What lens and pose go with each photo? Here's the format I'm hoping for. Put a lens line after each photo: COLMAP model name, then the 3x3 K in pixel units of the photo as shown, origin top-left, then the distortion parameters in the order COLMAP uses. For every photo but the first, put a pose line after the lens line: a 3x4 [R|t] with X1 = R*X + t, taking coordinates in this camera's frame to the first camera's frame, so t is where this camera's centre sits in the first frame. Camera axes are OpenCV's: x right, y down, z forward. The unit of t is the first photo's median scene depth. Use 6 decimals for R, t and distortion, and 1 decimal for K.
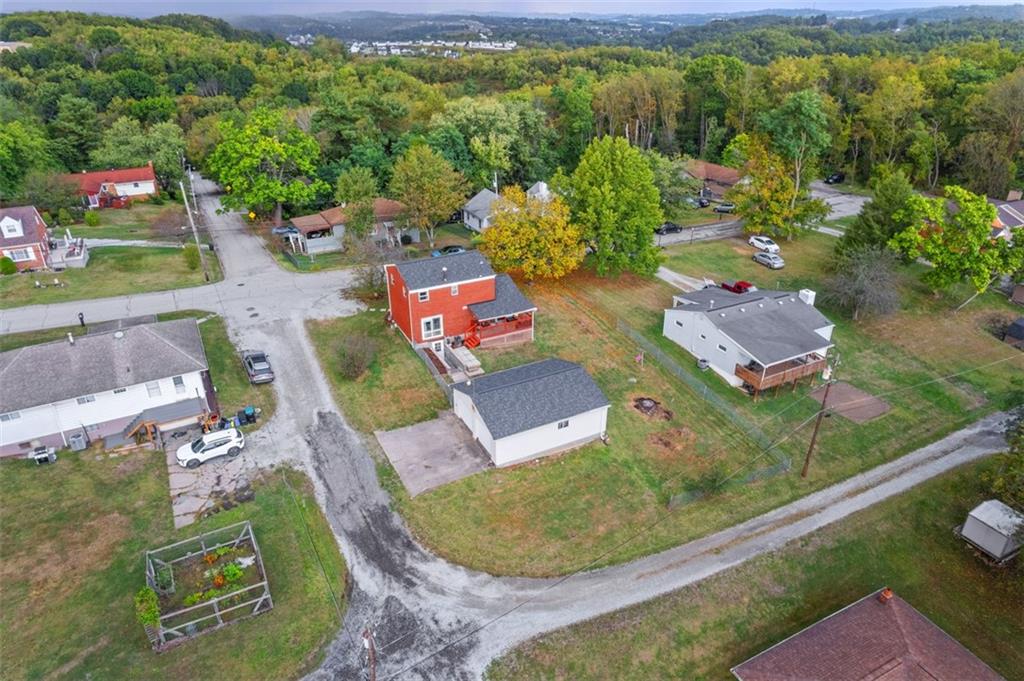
lens RADIAL K [[651.7, 0, 512.2], [0, 651.7, 339.4], [0, 0, 1]] dist [-0.031850, 0.021190]
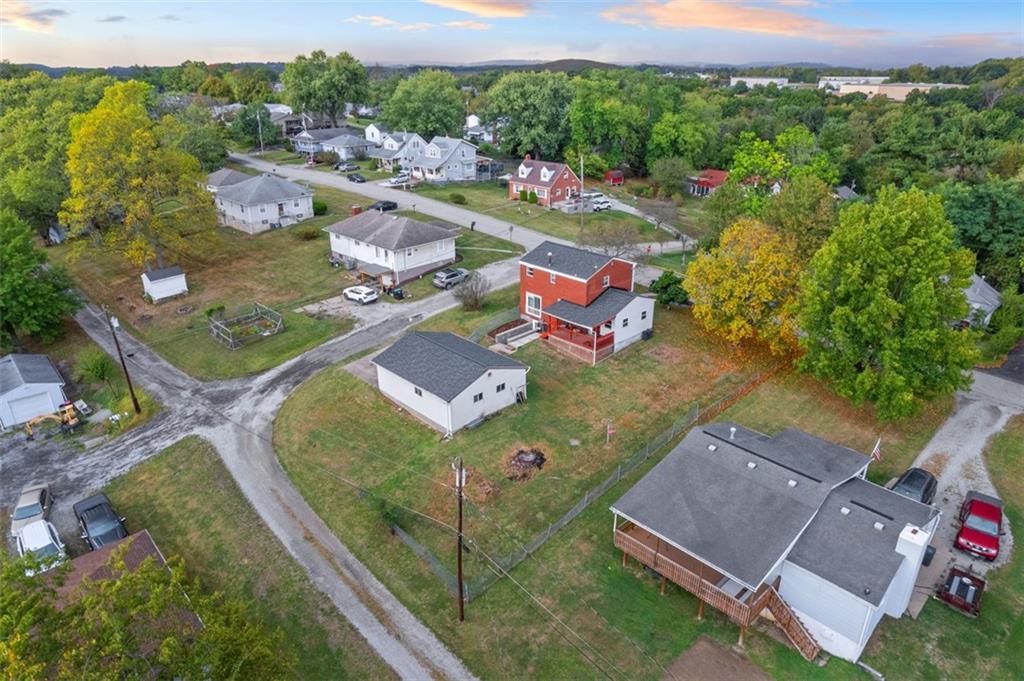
lens RADIAL K [[651.7, 0, 505.8], [0, 651.7, 339.5], [0, 0, 1]] dist [-0.031850, 0.021190]
pose [[0.274526, 0.376161, -0.884951, 1.104816], [-0.428041, 0.871904, 0.237830, -0.271359], [0.861055, 0.313505, 0.400373, 0.761430]]
